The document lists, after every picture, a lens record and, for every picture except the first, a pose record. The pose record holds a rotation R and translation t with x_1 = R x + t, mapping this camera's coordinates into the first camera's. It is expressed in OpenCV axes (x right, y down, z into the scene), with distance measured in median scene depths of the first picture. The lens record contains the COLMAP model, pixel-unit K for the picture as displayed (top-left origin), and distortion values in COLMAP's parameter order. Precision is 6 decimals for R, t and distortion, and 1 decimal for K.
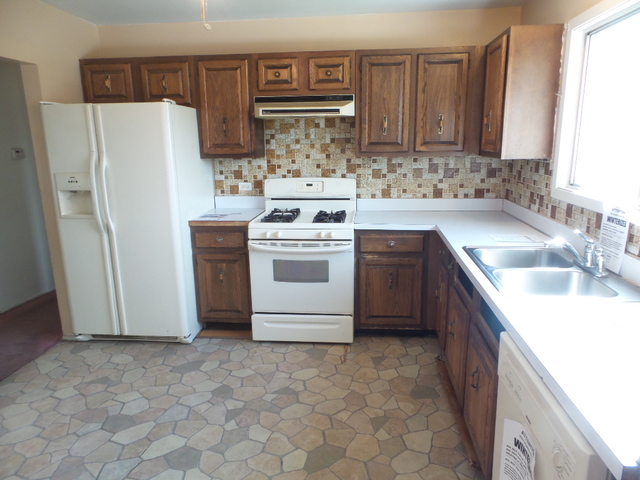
lens RADIAL K [[440.9, 0, 324.6], [0, 440.9, 243.3], [0, 0, 1]] dist [-0.001822, 0.003061]
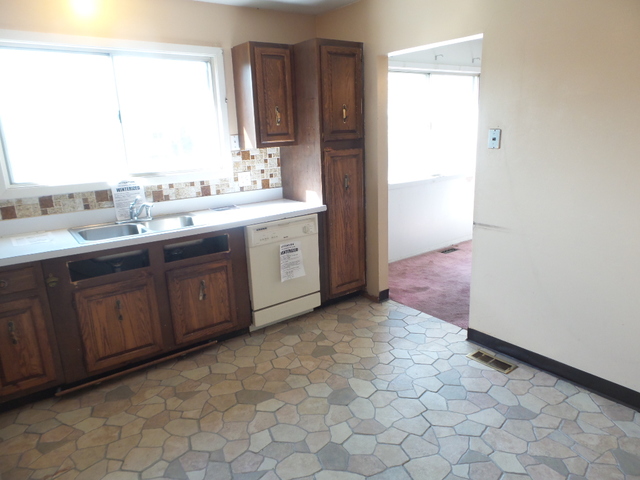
lens RADIAL K [[440.9, 0, 321.5], [0, 440.9, 244.2], [0, 0, 1]] dist [-0.001822, 0.003061]
pose [[-0.670784, -0.148582, 0.726617, -0.617431], [0.213650, 0.899482, 0.381164, -0.201605], [-0.710213, 0.410920, -0.571614, 0.911149]]
